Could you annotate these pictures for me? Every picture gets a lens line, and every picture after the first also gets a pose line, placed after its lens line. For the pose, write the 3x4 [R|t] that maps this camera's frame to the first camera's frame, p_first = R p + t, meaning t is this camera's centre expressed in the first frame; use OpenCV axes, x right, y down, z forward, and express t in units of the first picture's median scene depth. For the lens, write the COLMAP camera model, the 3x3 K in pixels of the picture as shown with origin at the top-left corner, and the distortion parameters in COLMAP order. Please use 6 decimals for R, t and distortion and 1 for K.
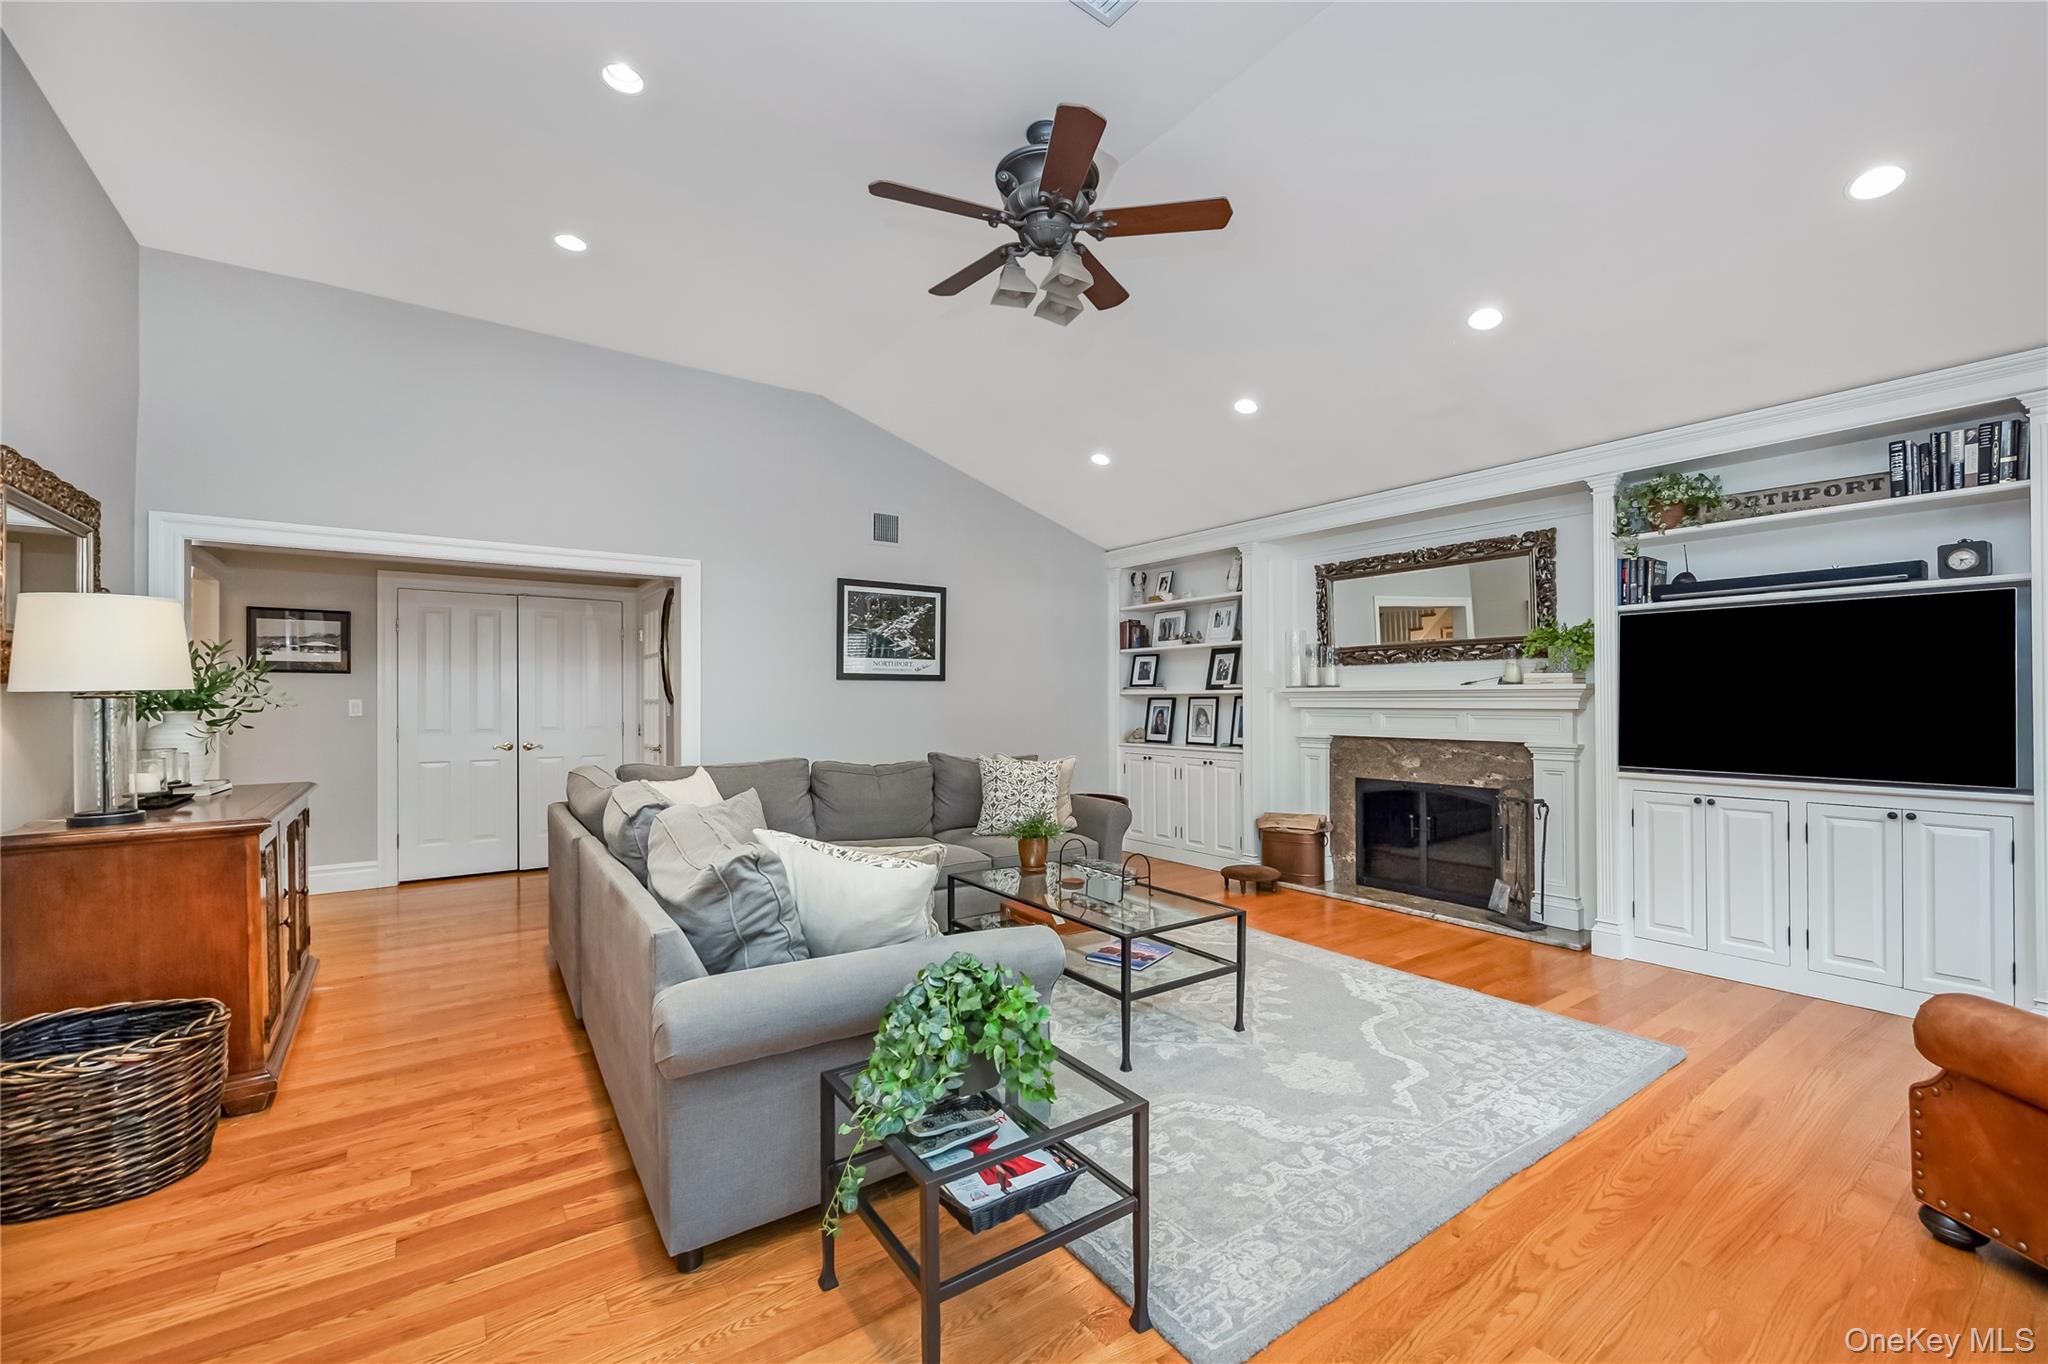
lens RADIAL K [[827.2, 0, 1028.0], [0, 827.2, 695.4], [0, 0, 1]] dist [-0.002252, -0.000699]
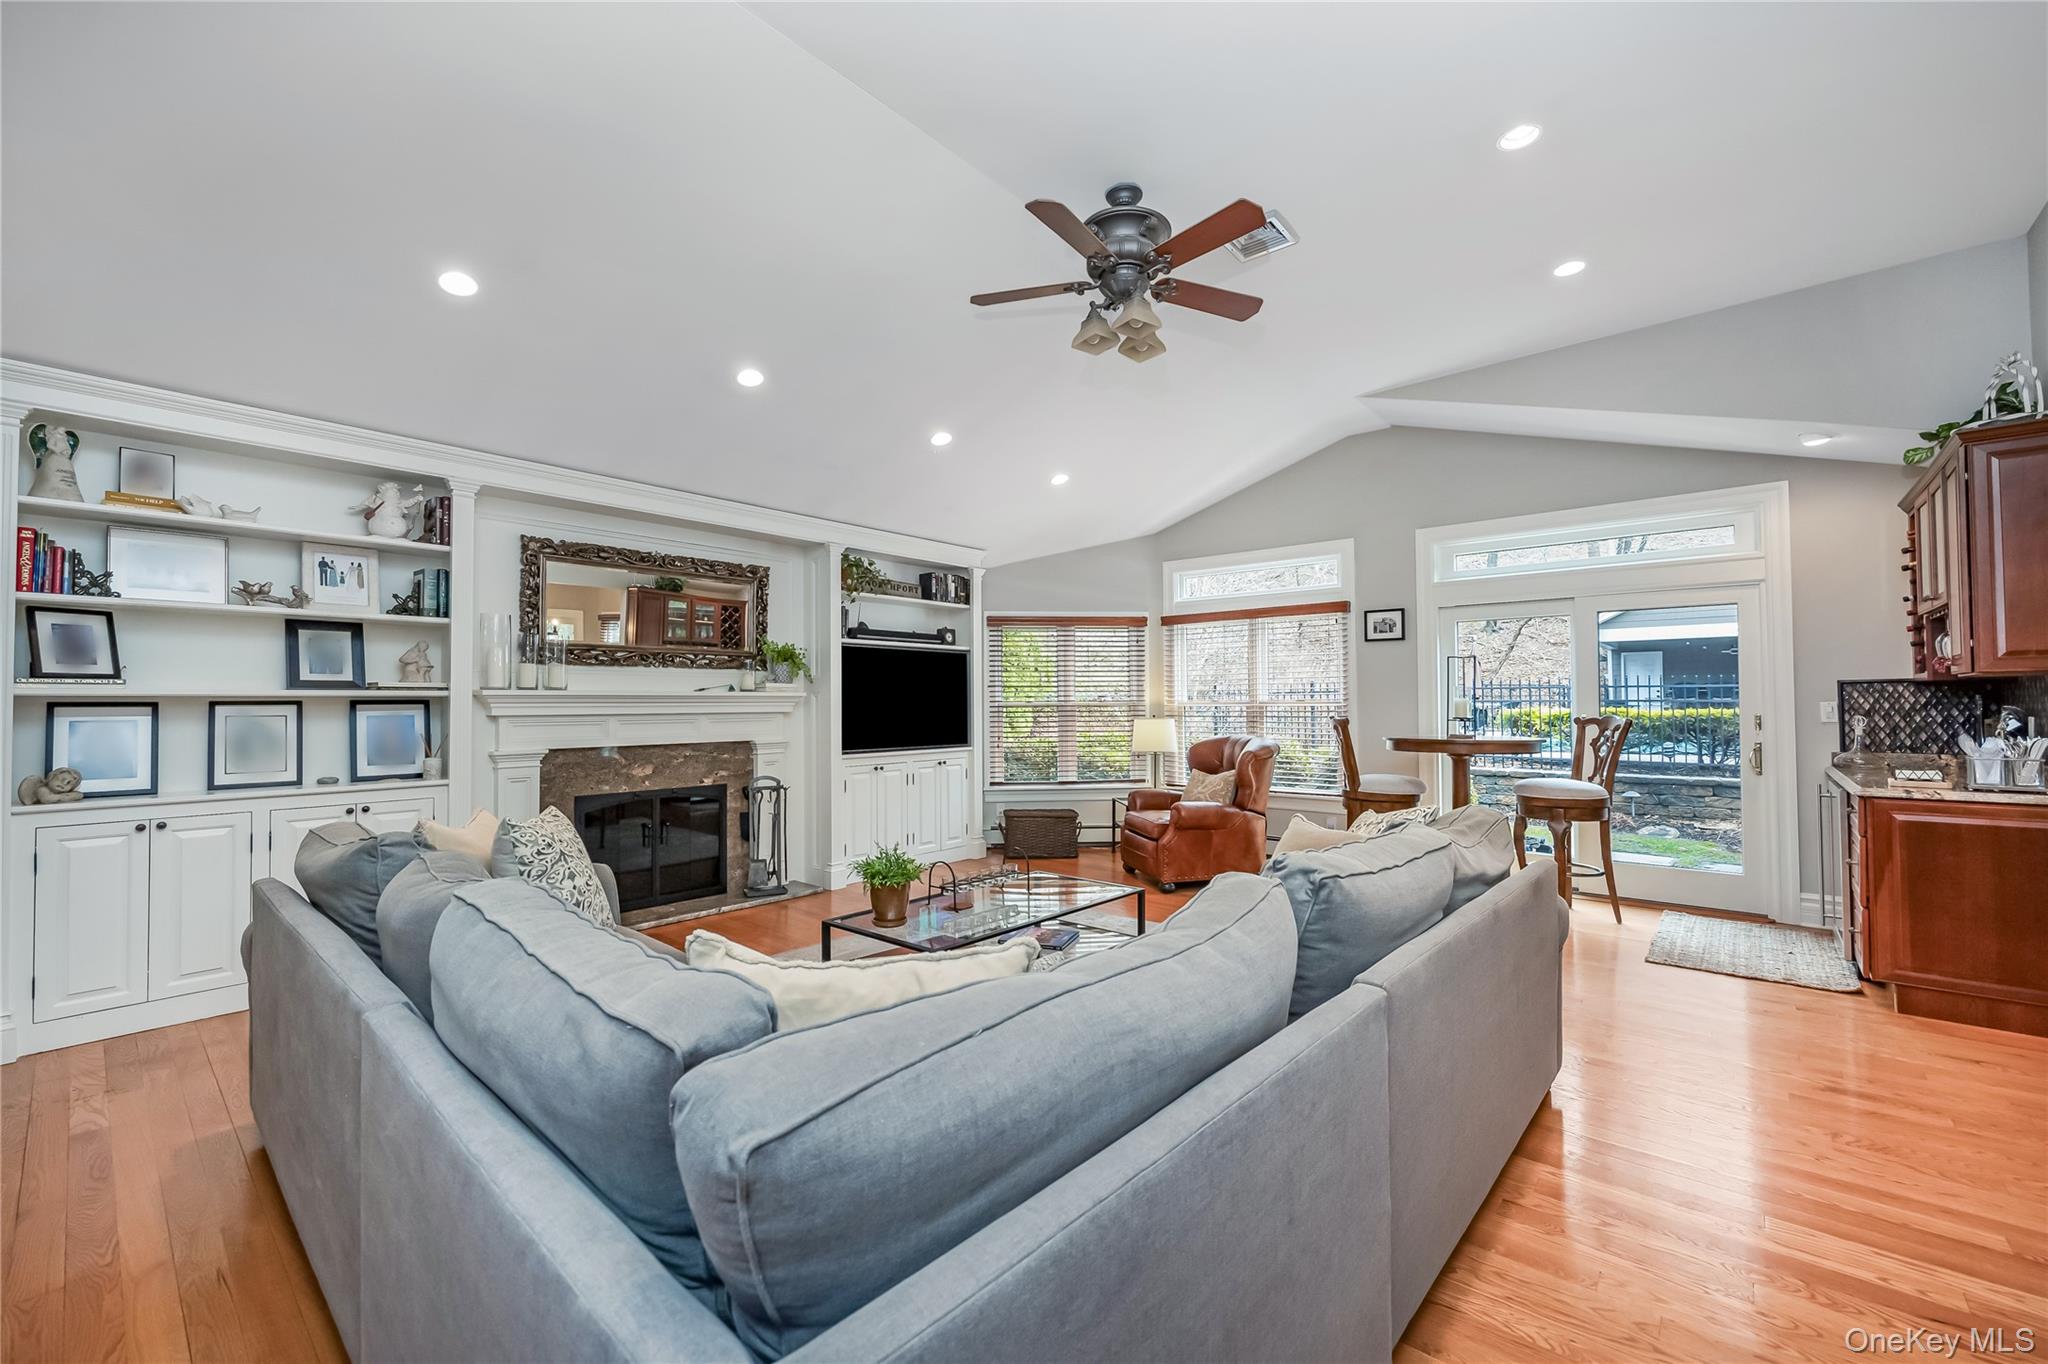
lens RADIAL K [[827.2, 0, 1027.8], [0, 827.2, 685.1], [0, 0, 1]] dist [-0.002252, -0.000699]
pose [[-0.234520, 0.024695, 0.971798, -0.635430], [0.000252, 0.999679, -0.025343, 0.006942], [-0.972111, -0.005699, -0.234451, 0.868116]]
